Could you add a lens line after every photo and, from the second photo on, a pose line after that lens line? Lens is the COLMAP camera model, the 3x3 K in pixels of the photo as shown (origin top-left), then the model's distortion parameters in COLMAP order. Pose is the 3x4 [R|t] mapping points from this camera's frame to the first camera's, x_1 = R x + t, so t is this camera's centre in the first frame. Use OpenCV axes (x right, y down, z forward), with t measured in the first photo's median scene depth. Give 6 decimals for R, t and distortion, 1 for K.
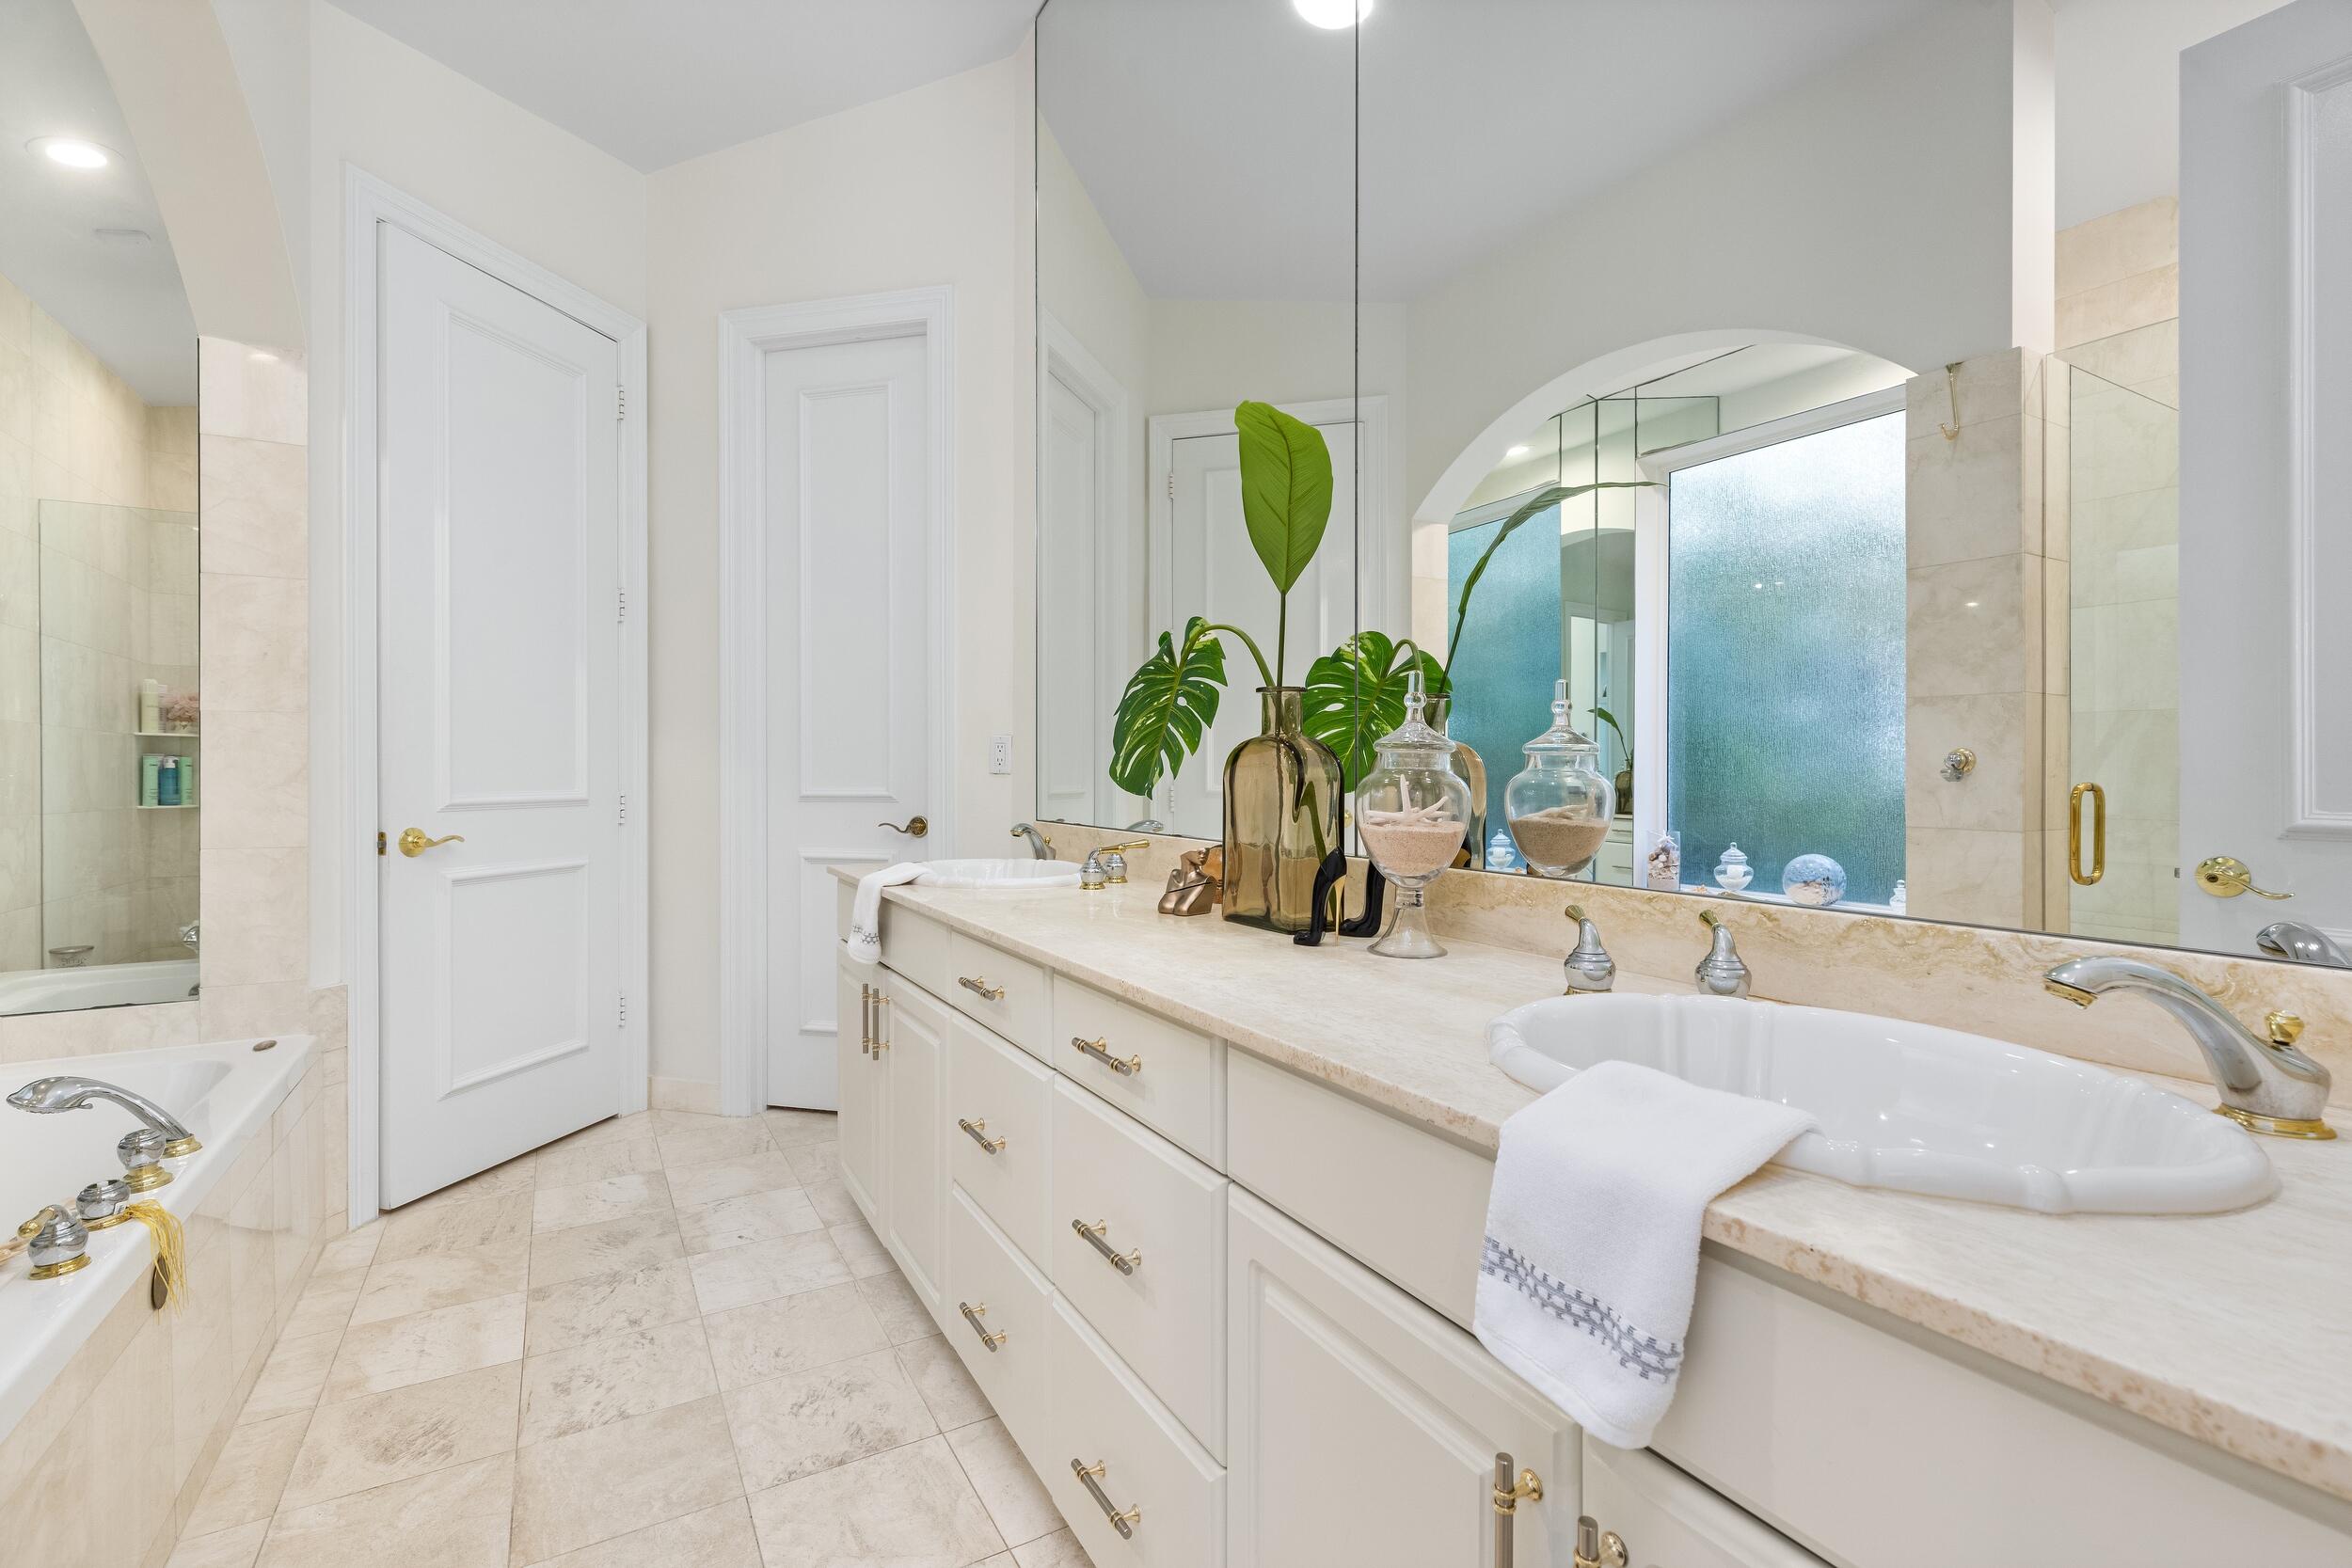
lens RADIAL K [[1068.6, 0, 1172.5], [0, 1068.6, 767.9], [0, 0, 1]] dist [0.002944, 0.000216]
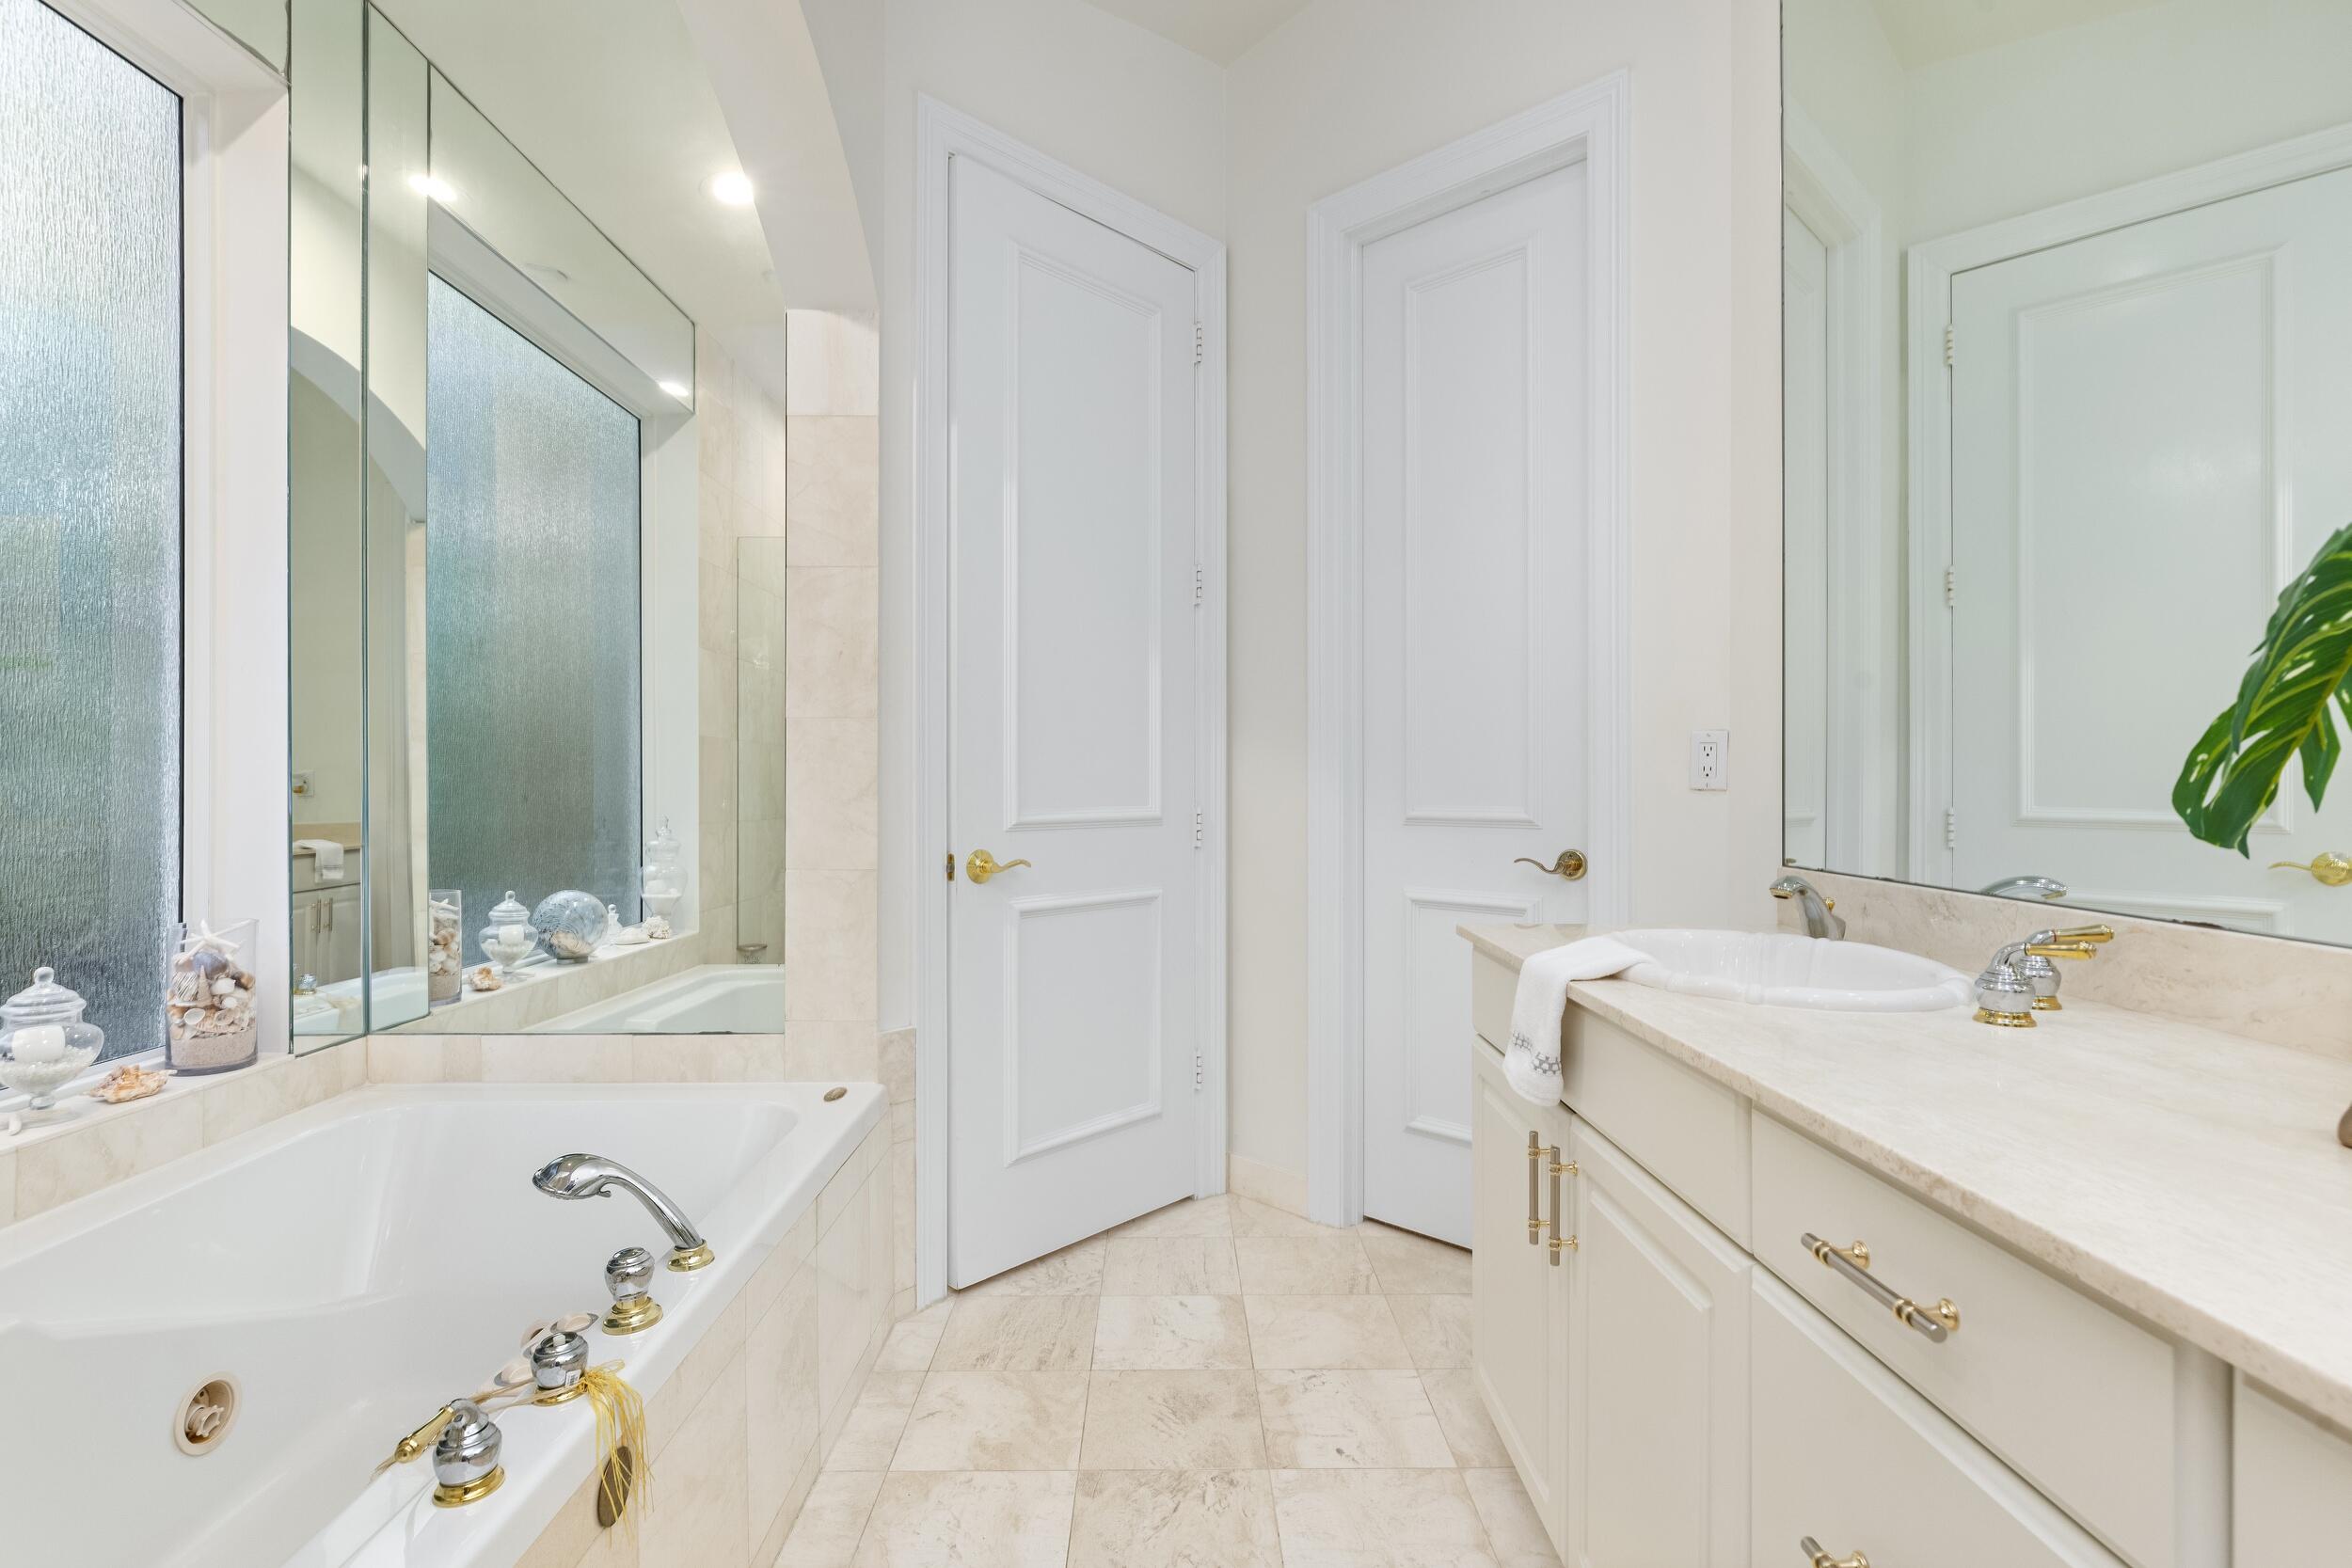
lens RADIAL K [[1116.3, 0, 1176.0], [0, 1116.3, 792.6], [0, 0, 1]] dist [0.002848, 0.000714]
pose [[0.873235, 0.006666, -0.487253, -0.141584], [-0.000510, 0.999918, 0.012765, -0.002143], [0.487298, -0.010899, 0.873168, 0.308949]]
